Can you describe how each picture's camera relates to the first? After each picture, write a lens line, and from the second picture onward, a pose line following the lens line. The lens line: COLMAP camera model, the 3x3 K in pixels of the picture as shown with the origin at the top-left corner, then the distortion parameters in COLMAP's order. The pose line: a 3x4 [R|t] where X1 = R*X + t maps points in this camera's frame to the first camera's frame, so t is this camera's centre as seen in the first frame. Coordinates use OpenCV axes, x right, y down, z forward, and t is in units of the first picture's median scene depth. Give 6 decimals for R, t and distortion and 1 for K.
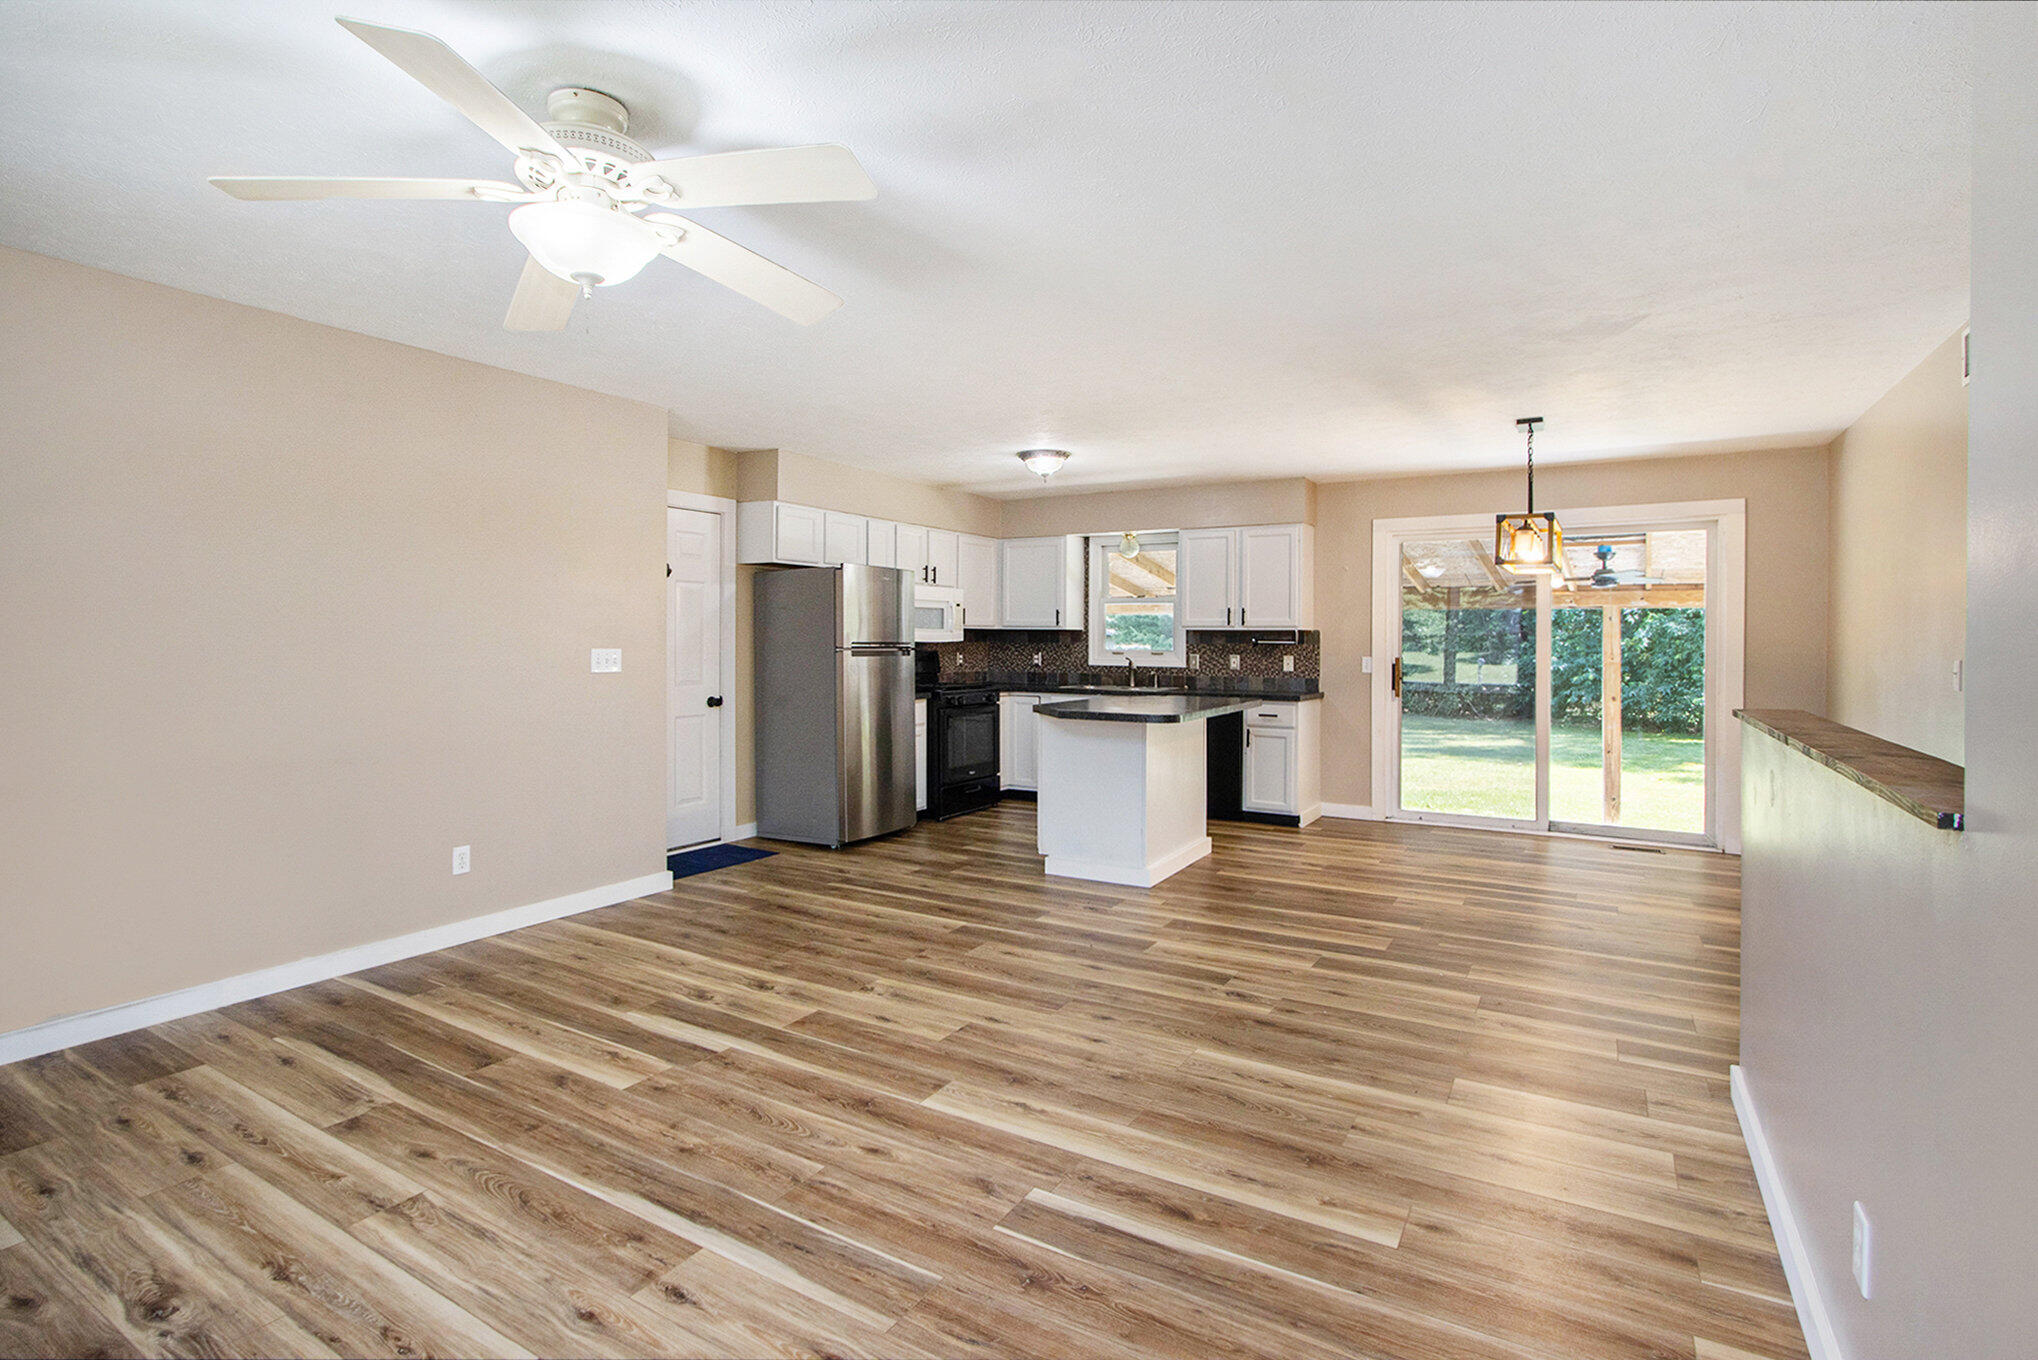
lens RADIAL K [[979.6, 0, 983.7], [0, 979.6, 624.1], [0, 0, 1]] dist [-0.012654, 0.003800]
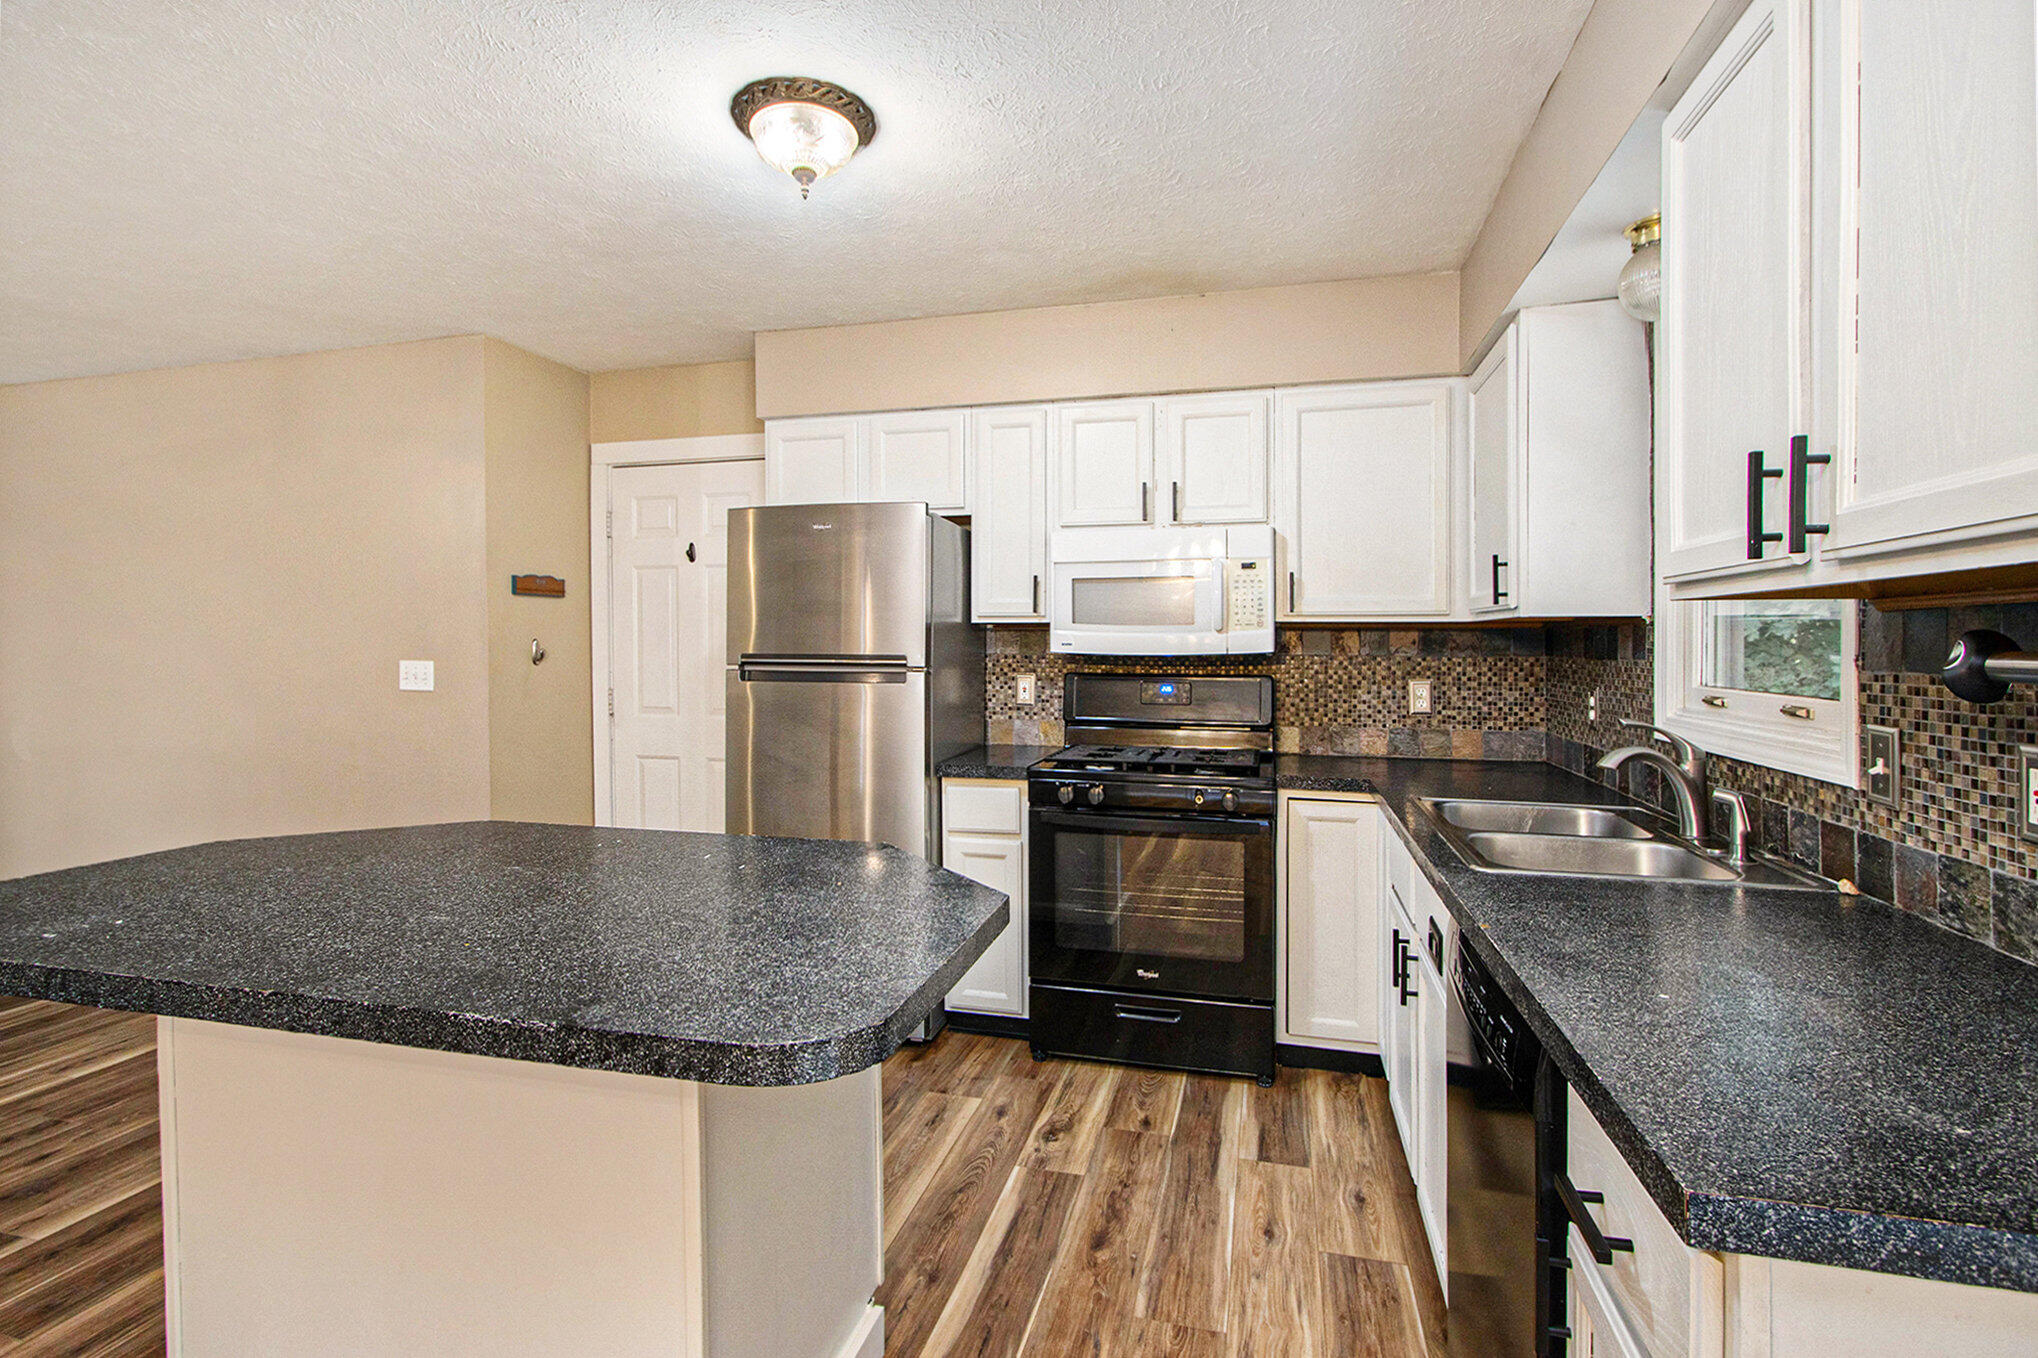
lens RADIAL K [[979.6, 0, 974.4], [0, 979.6, 678.6], [0, 0, 1]] dist [-0.012654, 0.003800]
pose [[0.312901, 0.027938, -0.949375, 0.356233], [0.015376, 0.999287, 0.034474, 0.012971], [0.949661, -0.025384, 0.312248, 0.808425]]
